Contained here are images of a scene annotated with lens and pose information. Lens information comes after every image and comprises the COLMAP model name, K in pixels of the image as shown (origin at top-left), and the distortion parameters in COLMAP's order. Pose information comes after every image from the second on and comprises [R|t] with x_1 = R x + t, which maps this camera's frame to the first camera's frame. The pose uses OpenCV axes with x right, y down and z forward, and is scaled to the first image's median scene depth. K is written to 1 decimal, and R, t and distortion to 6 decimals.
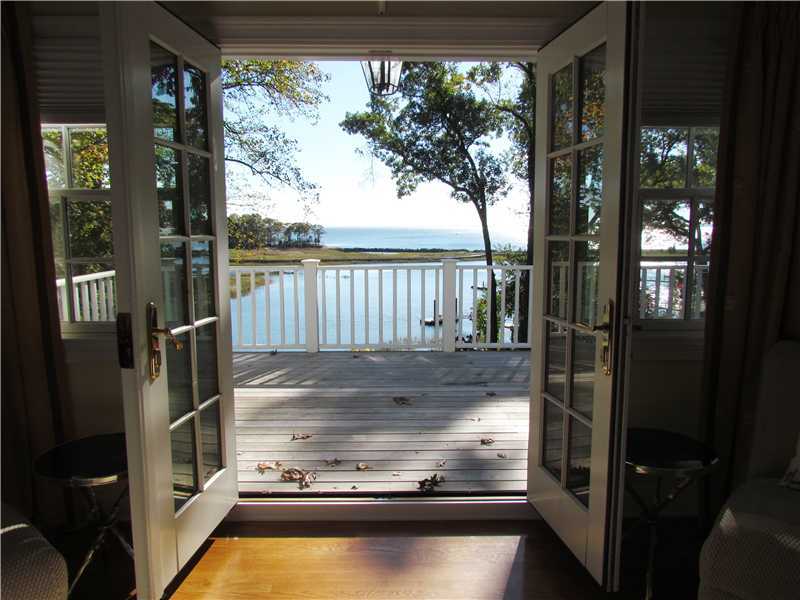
lens RADIAL K [[601.3, 0, 399.5], [0, 601.3, 301.4], [0, 0, 1]] dist [0.009584, 0.001772]
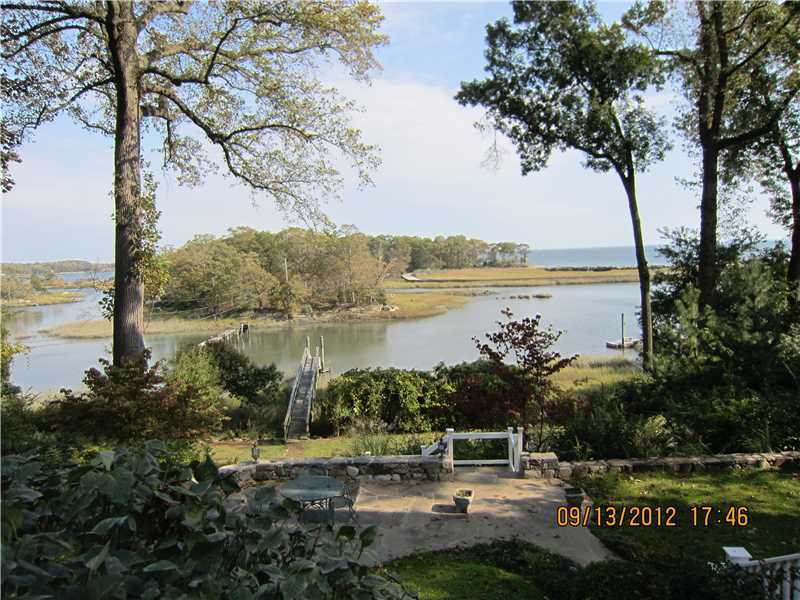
lens RADIAL K [[601.3, 0, 397.6], [0, 601.3, 296.4], [0, 0, 1]] dist [0.009584, 0.001772]
pose [[0.933550, -0.007398, -0.358370, 0.132821], [-0.010792, 0.998754, -0.048732, 0.037607], [0.358284, 0.049361, 0.932307, 0.177071]]
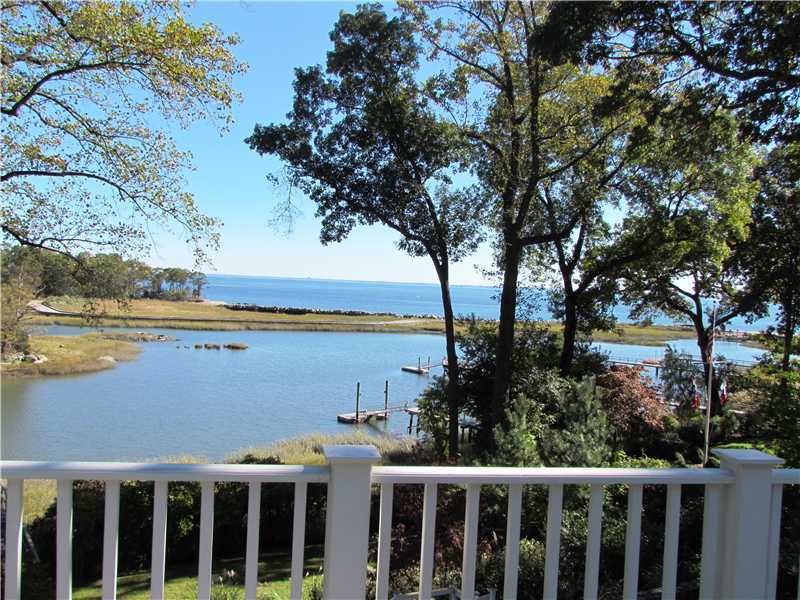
lens RADIAL K [[776.3, 0, 396.4], [0, 776.3, 302.3], [0, 0, 1]] dist [-0.018885, 0.000000]
pose [[0.991818, 0.045160, 0.119406, -0.025797], [-0.033446, 0.994590, -0.098349, -0.015766], [-0.123201, 0.093550, 0.987962, 0.085818]]
